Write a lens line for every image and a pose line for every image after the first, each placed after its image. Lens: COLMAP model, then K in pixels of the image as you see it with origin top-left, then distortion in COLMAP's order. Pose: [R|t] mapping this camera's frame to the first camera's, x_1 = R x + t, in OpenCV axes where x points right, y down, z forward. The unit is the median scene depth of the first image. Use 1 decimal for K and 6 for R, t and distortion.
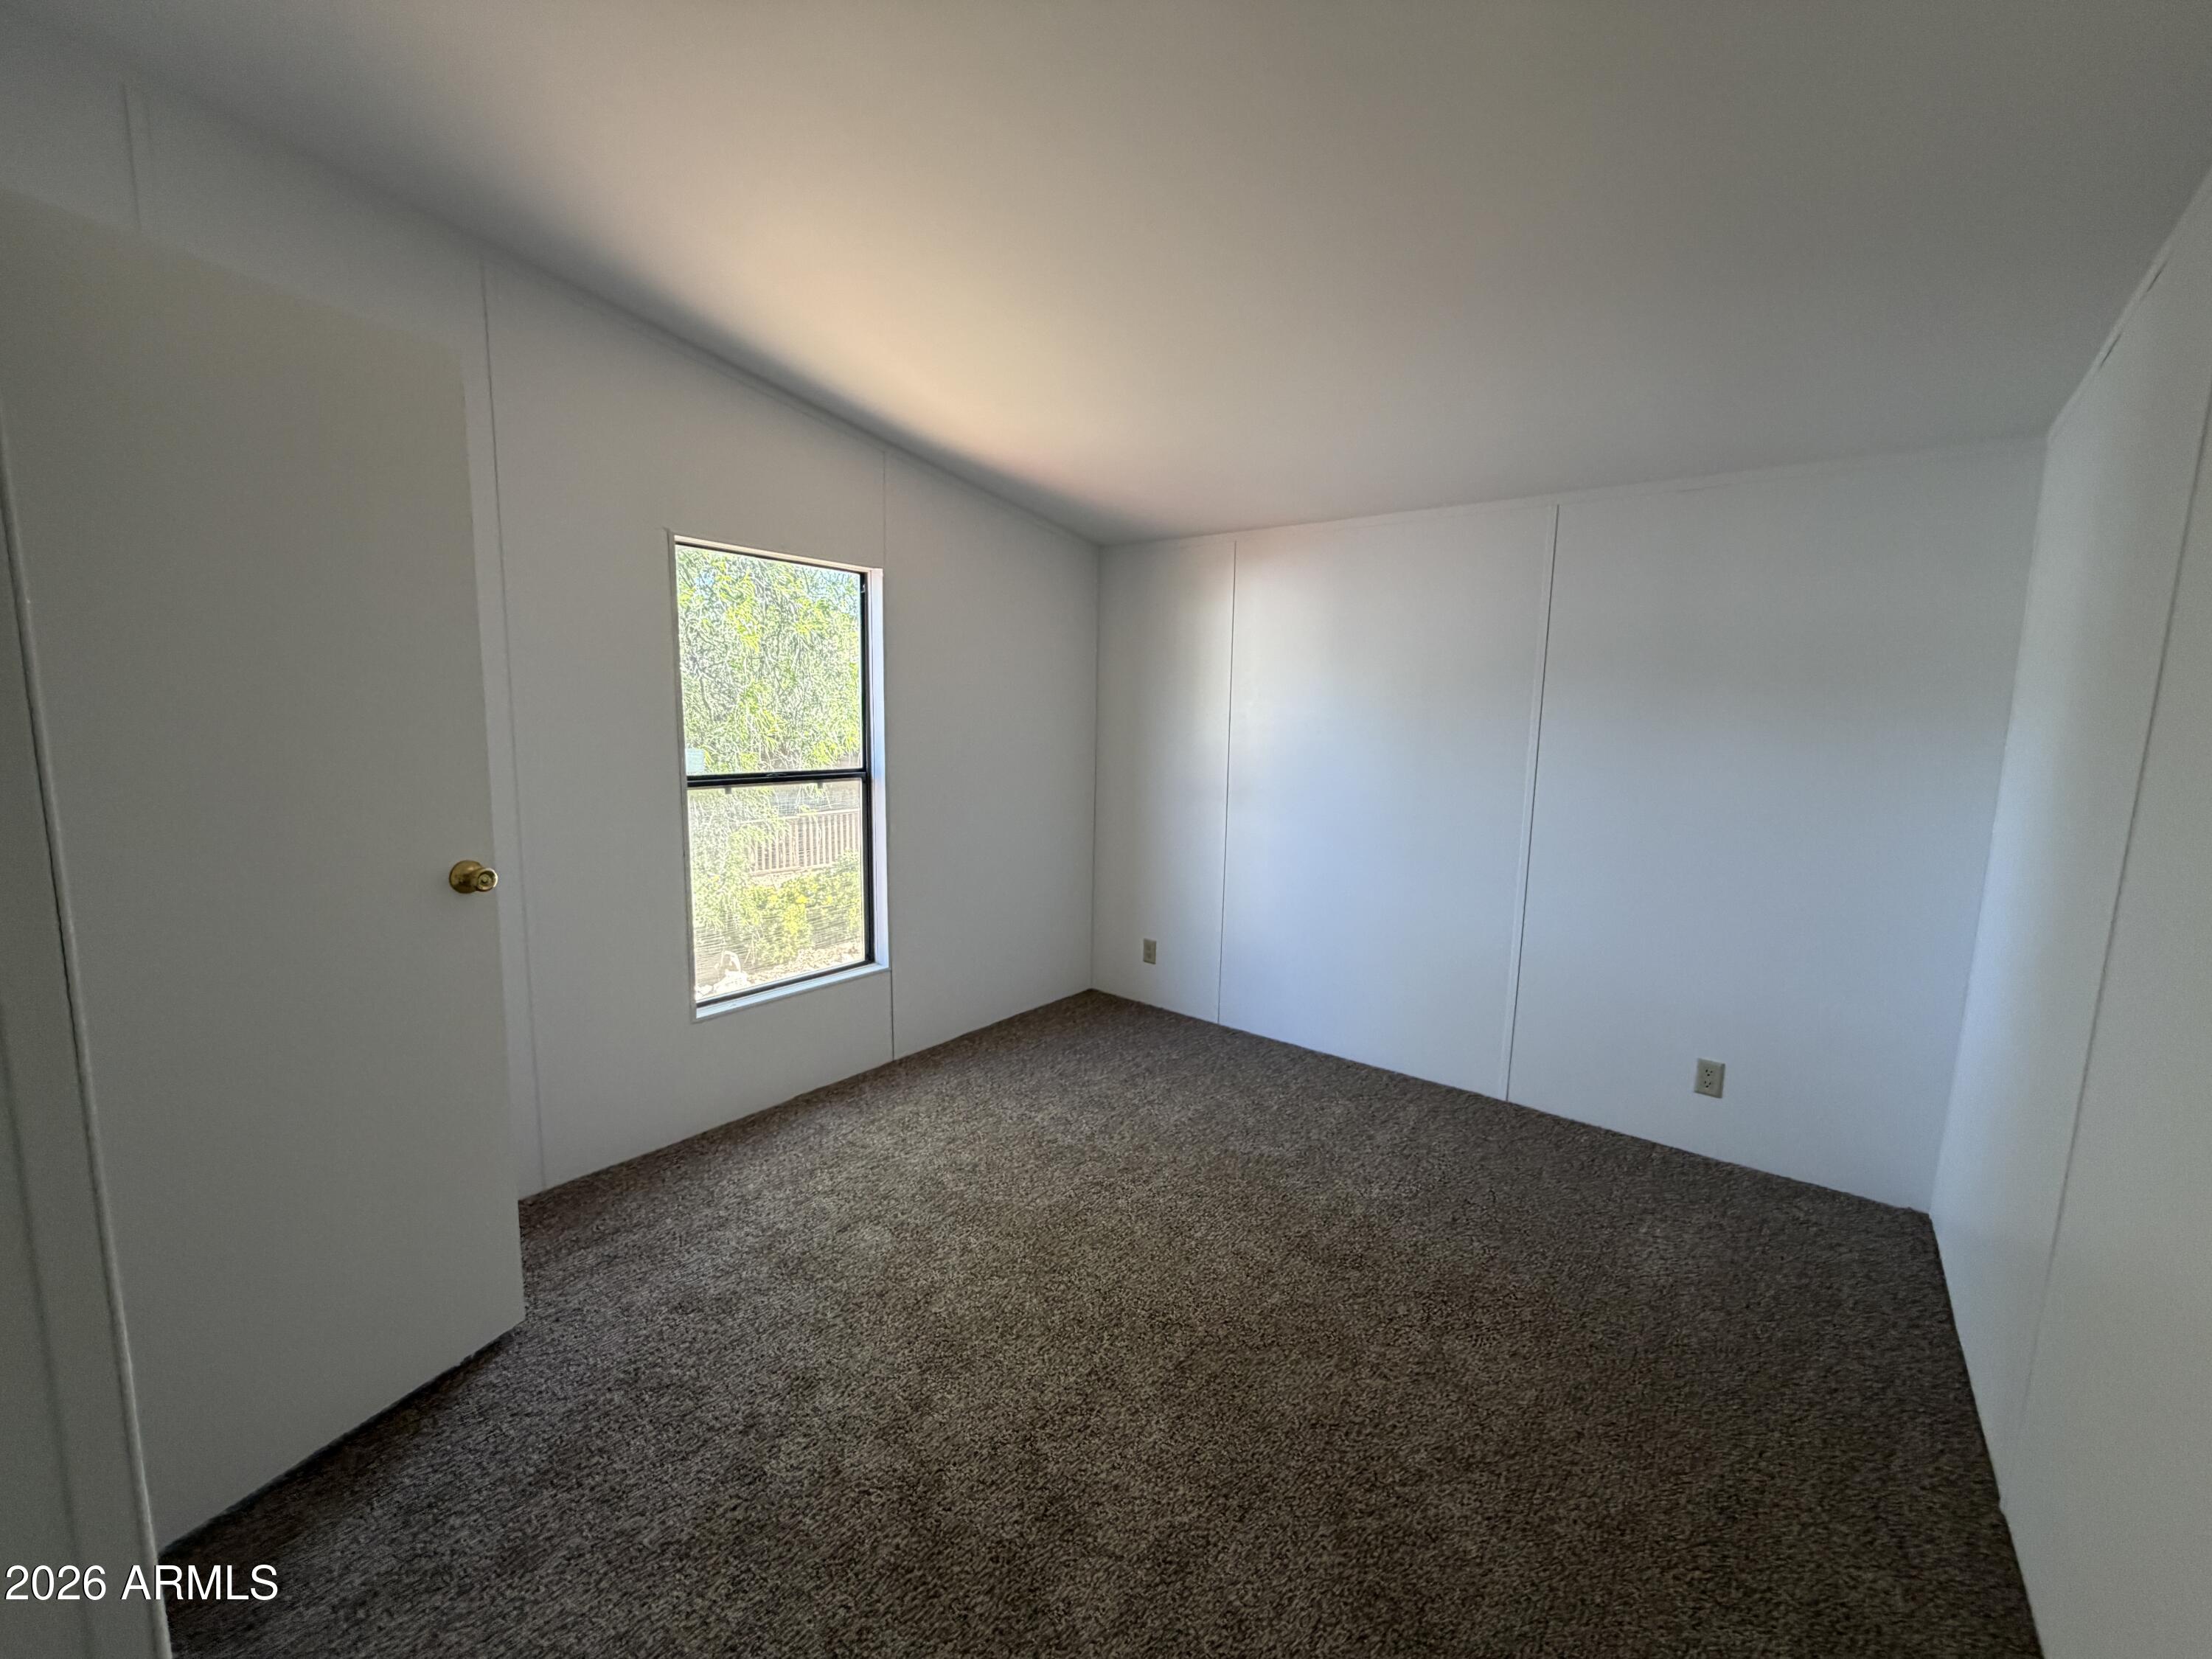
lens RADIAL K [[881.8, 0, 1098.8], [0, 881.8, 828.6], [0, 0, 1]] dist [0.000759, -0.000533]
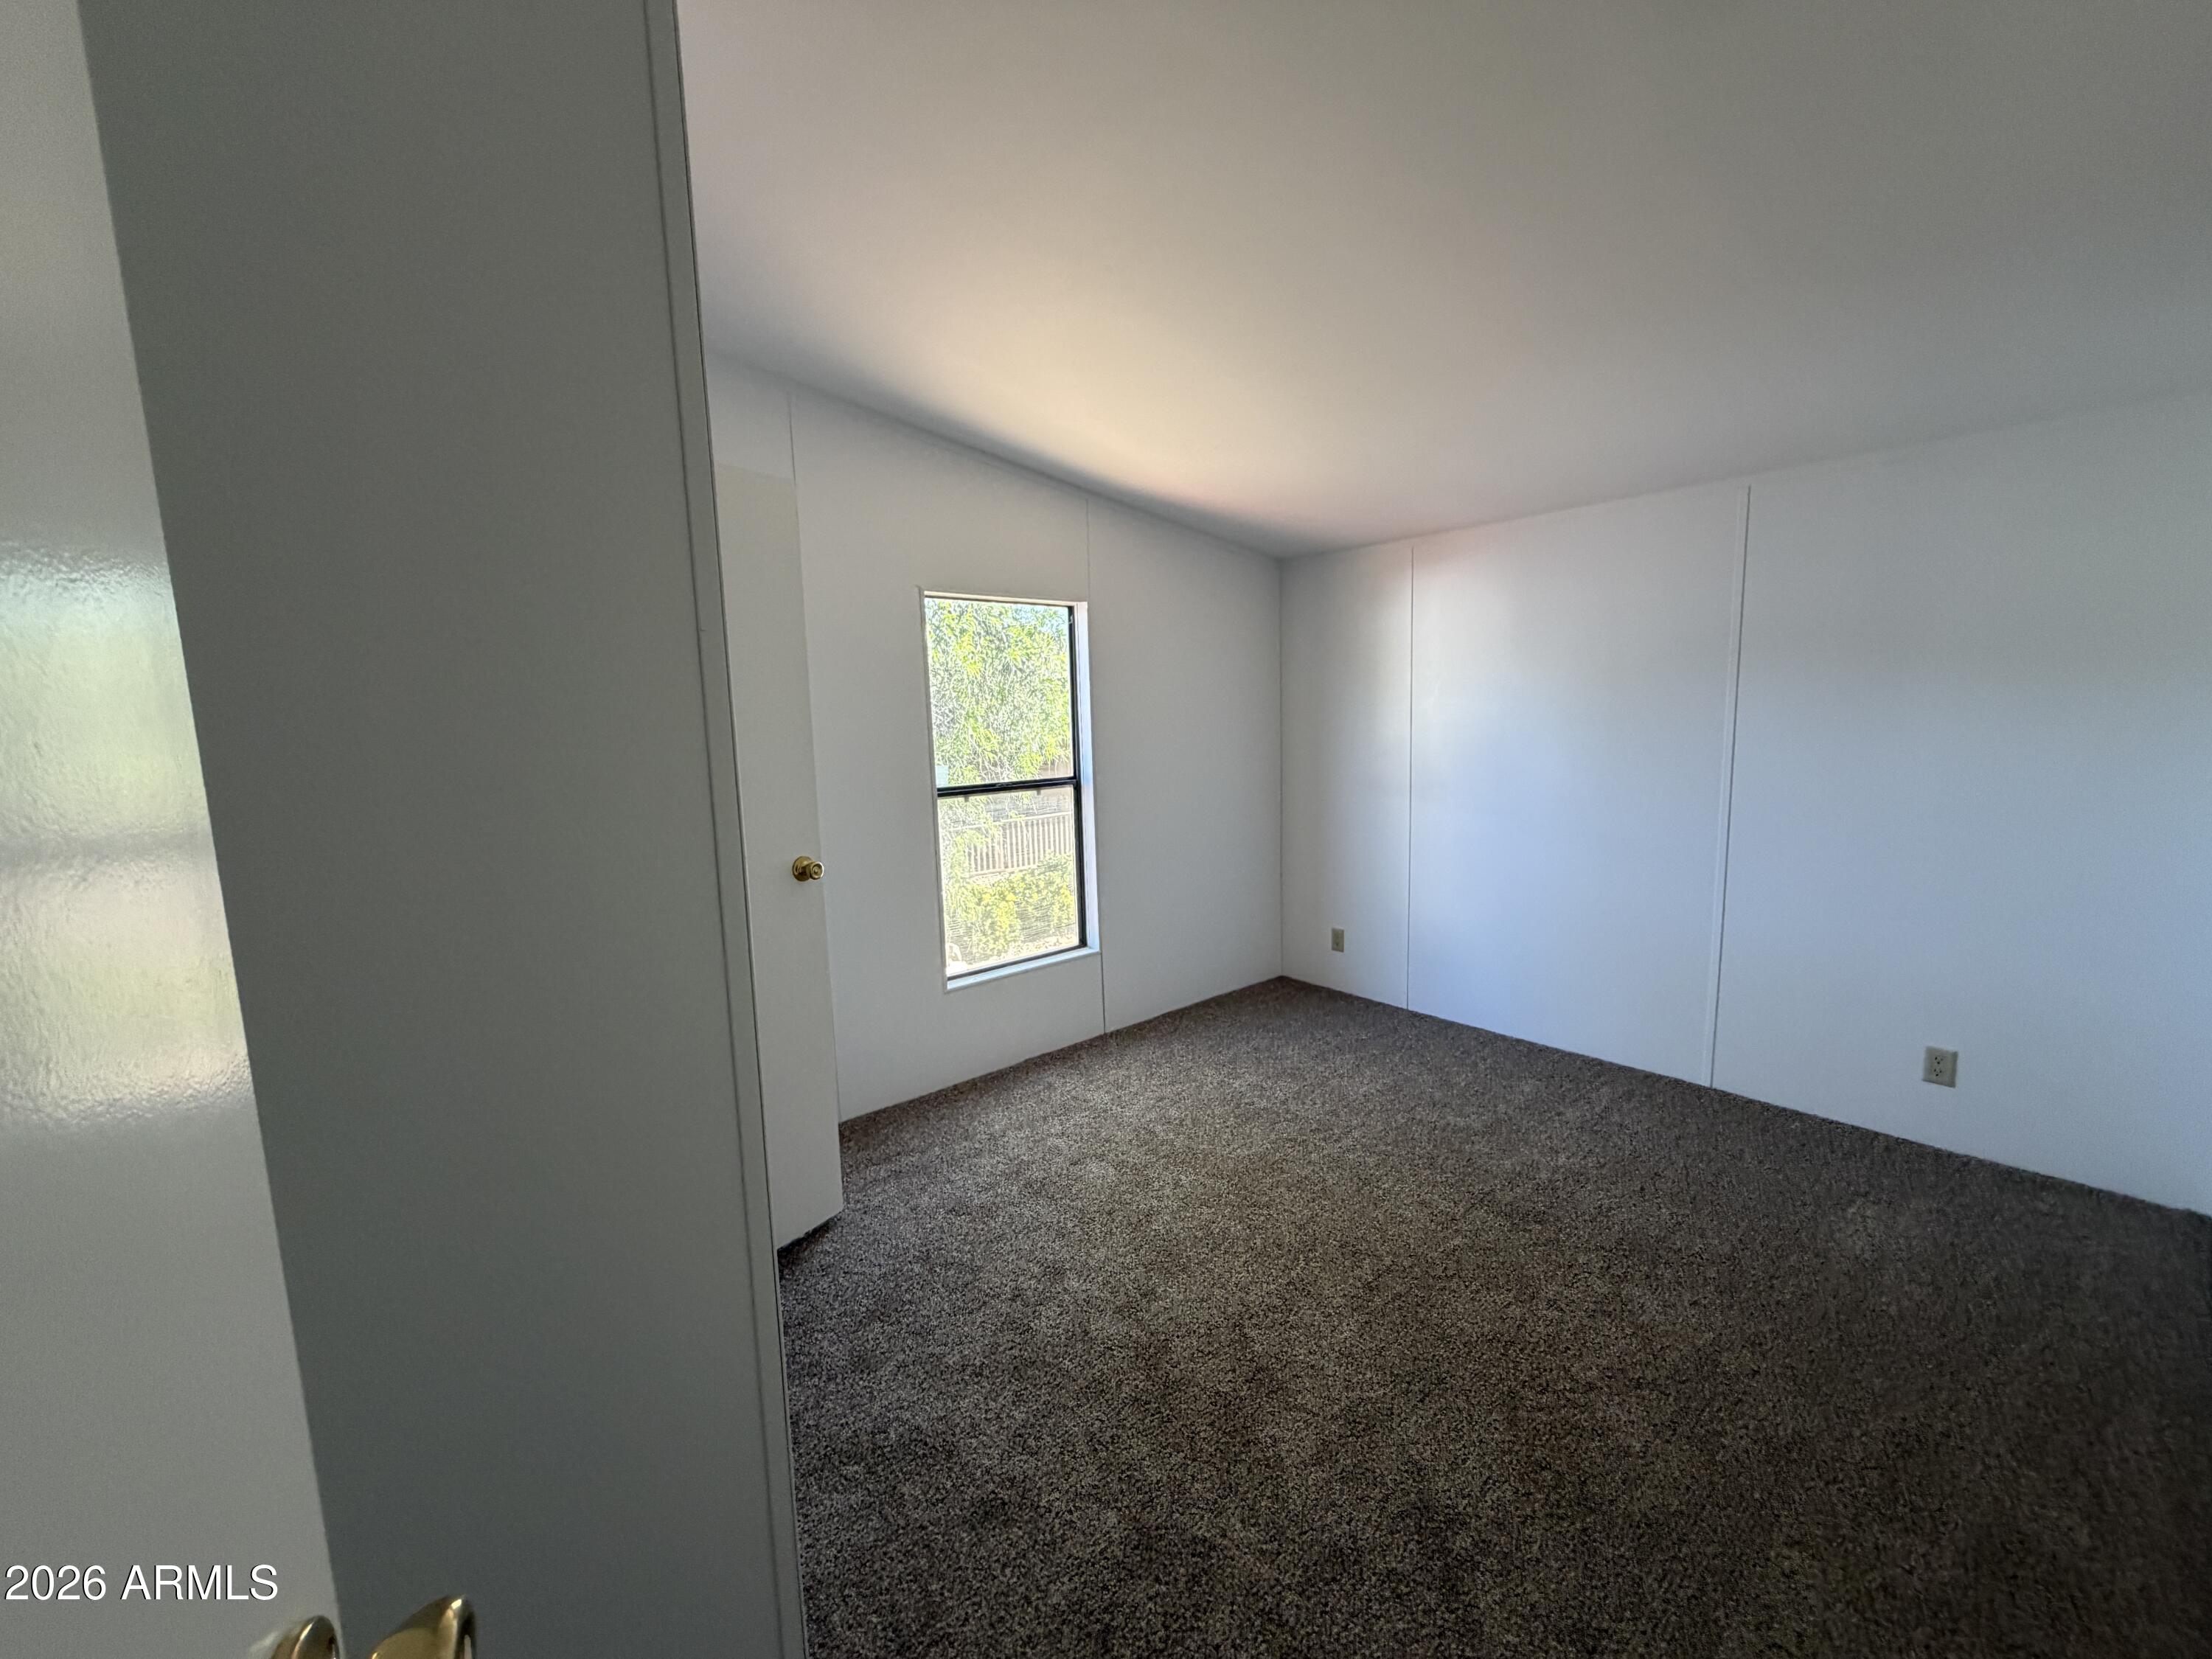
lens RADIAL K [[881.8, 0, 1098.8], [0, 881.8, 828.6], [0, 0, 1]] dist [0.000759, -0.000533]
pose [[0.977849, -0.023529, -0.207986, 0.001287], [0.023008, 0.999723, -0.004924, 0.008224], [0.208045, 0.000030, 0.978119, -0.159174]]
